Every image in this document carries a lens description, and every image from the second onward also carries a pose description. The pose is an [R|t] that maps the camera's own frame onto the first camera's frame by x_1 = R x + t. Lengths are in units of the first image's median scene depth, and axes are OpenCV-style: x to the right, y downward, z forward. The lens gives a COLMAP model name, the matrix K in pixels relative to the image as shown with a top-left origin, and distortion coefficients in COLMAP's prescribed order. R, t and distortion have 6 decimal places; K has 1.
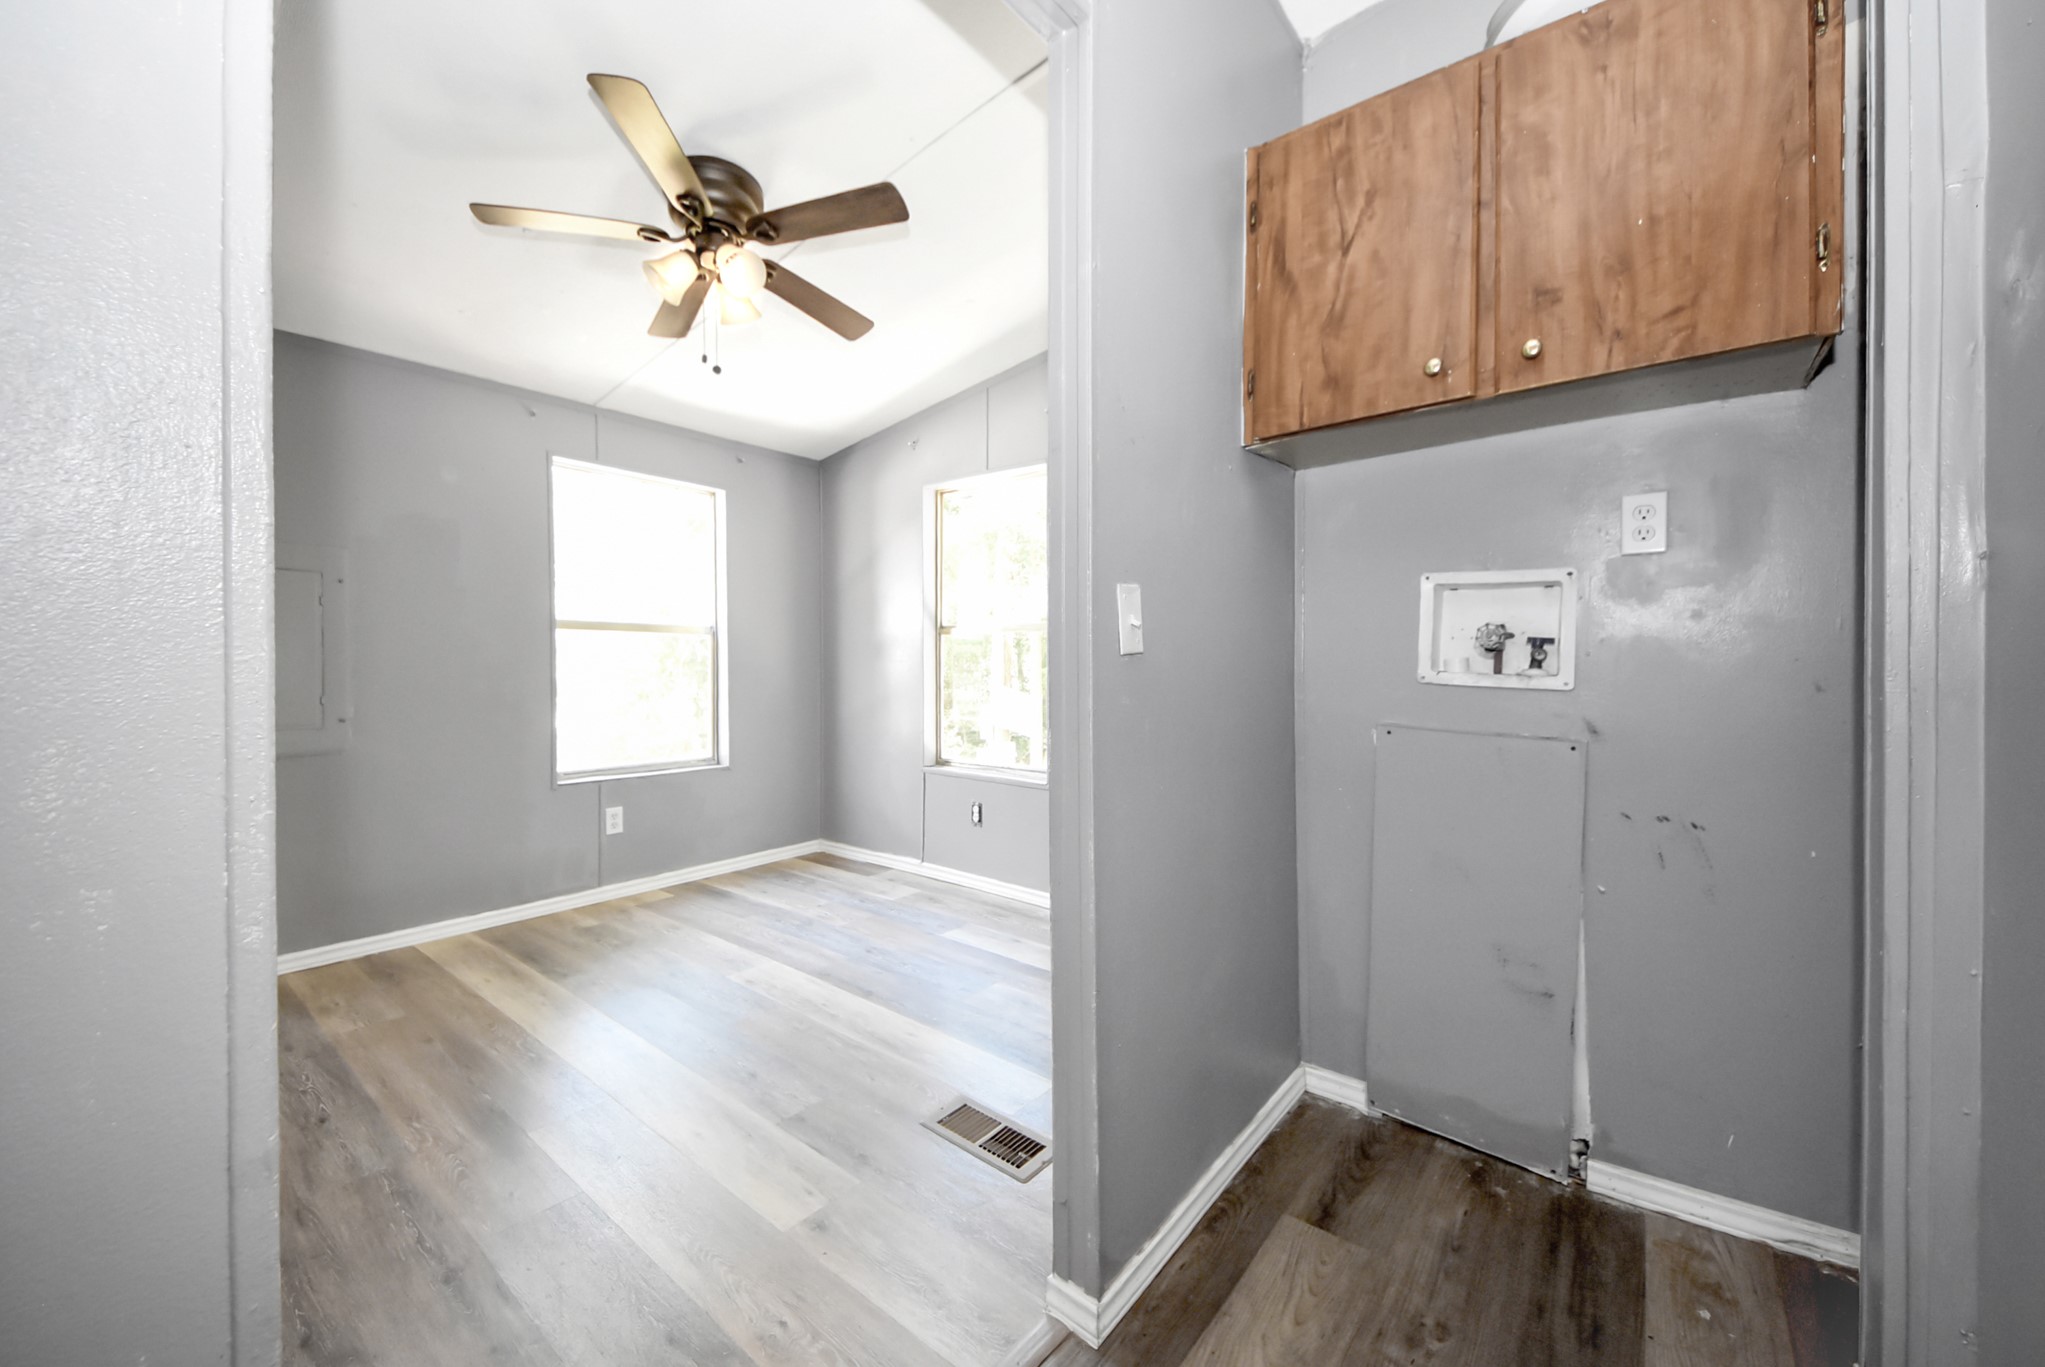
lens RADIAL K [[758.3, 0, 1019.8], [0, 758.3, 673.0], [0, 0, 1]] dist [0.000508, 0.000019]
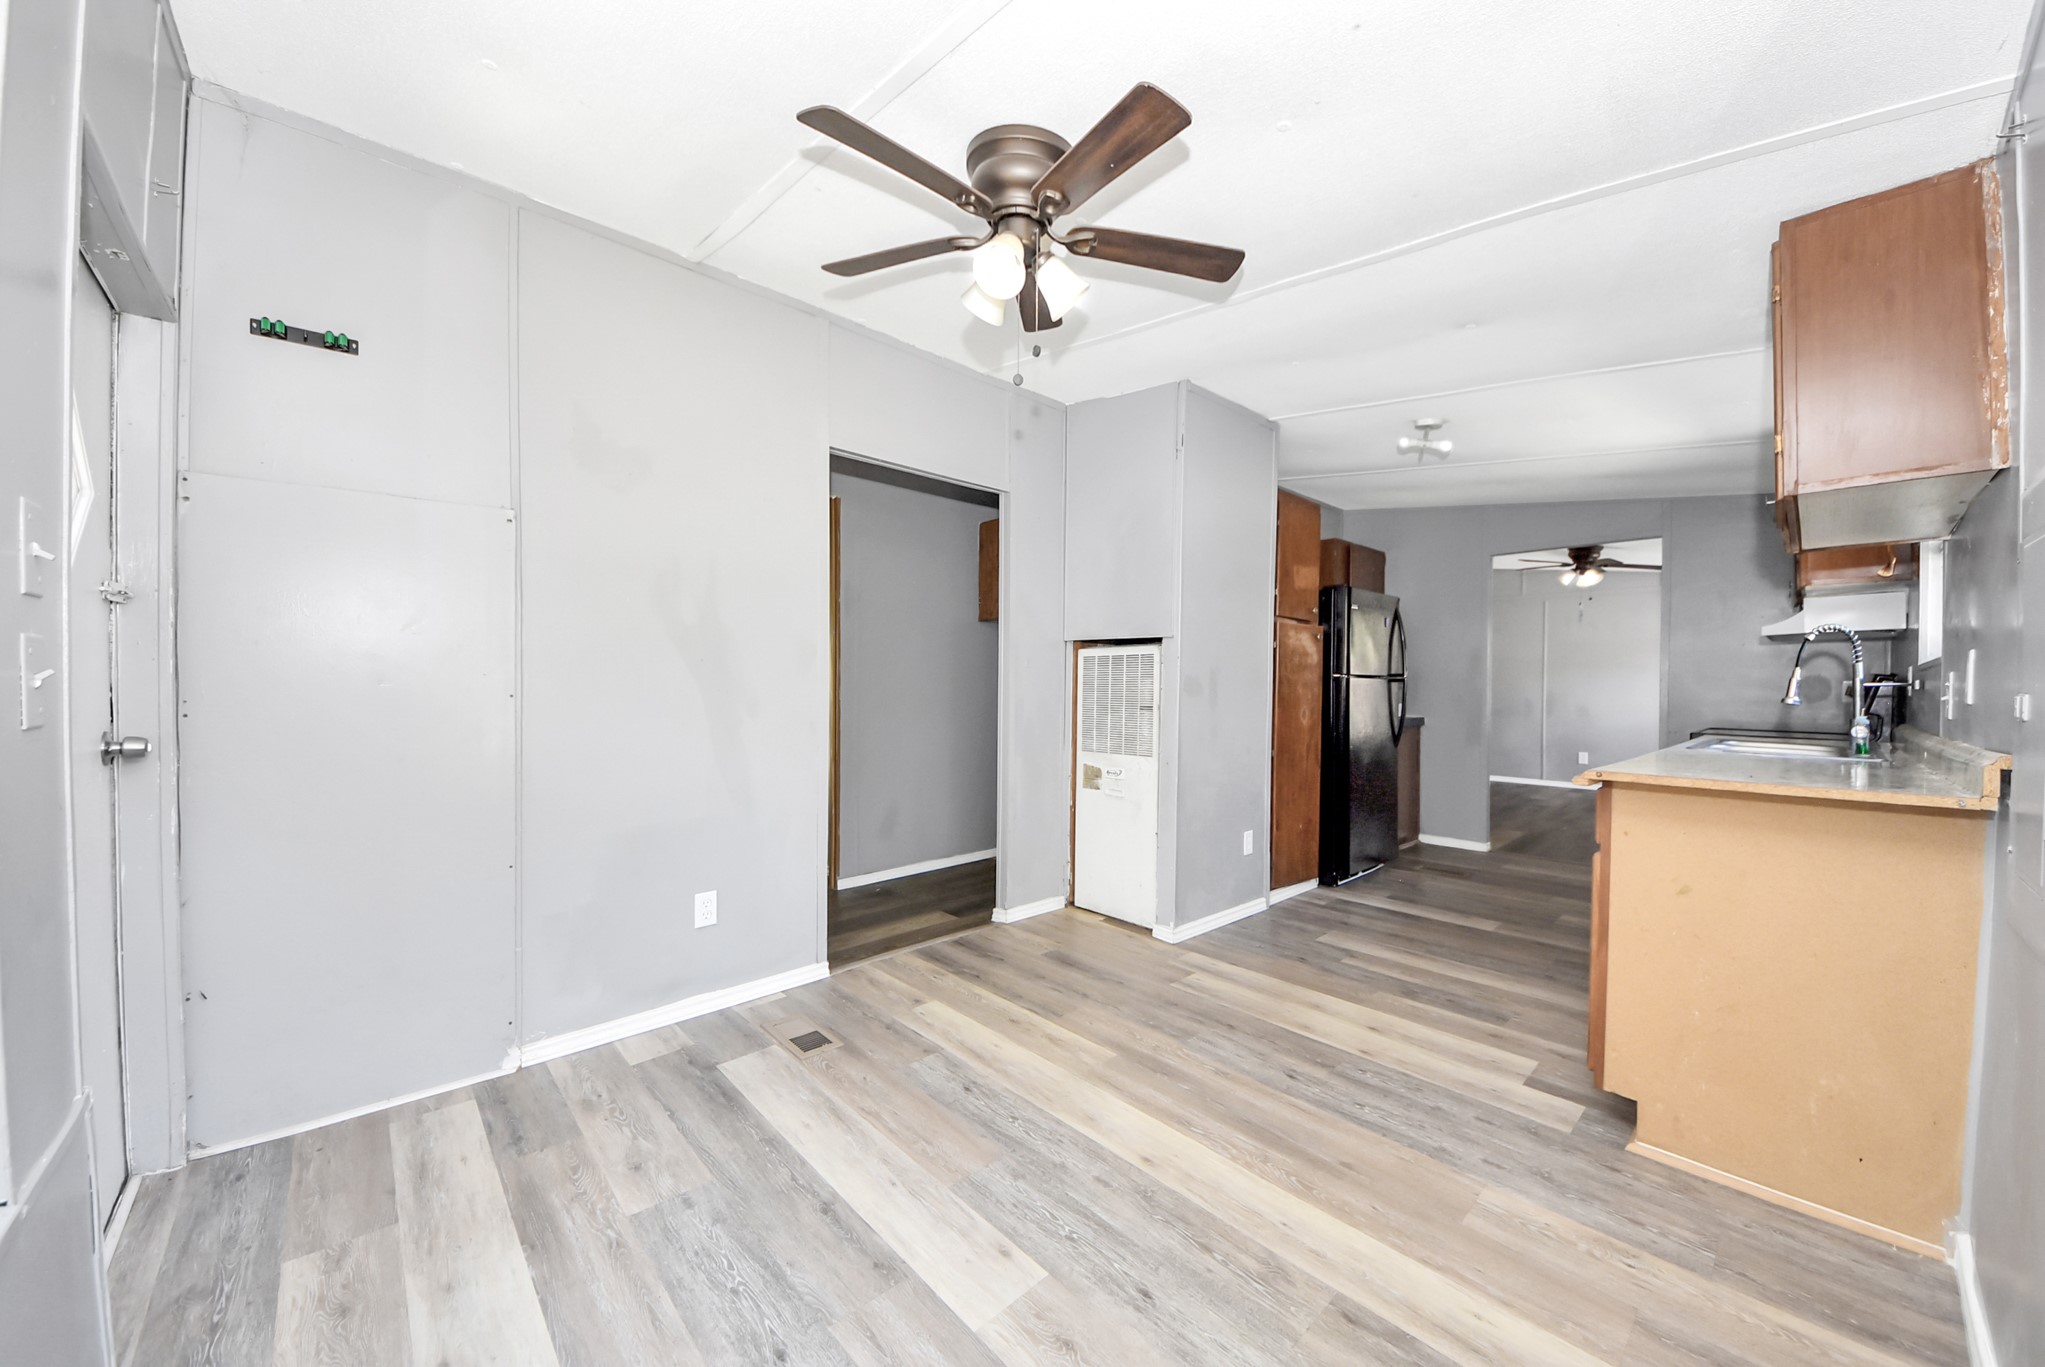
lens RADIAL K [[758.3, 0, 1024.7], [0, 758.3, 683.4], [0, 0, 1]] dist [0.000508, 0.000019]
pose [[-0.987267, -0.002295, 0.159055, -0.548115], [-0.000710, 0.999950, 0.010020, -0.065807], [-0.159070, 0.009779, -0.987219, 1.865204]]
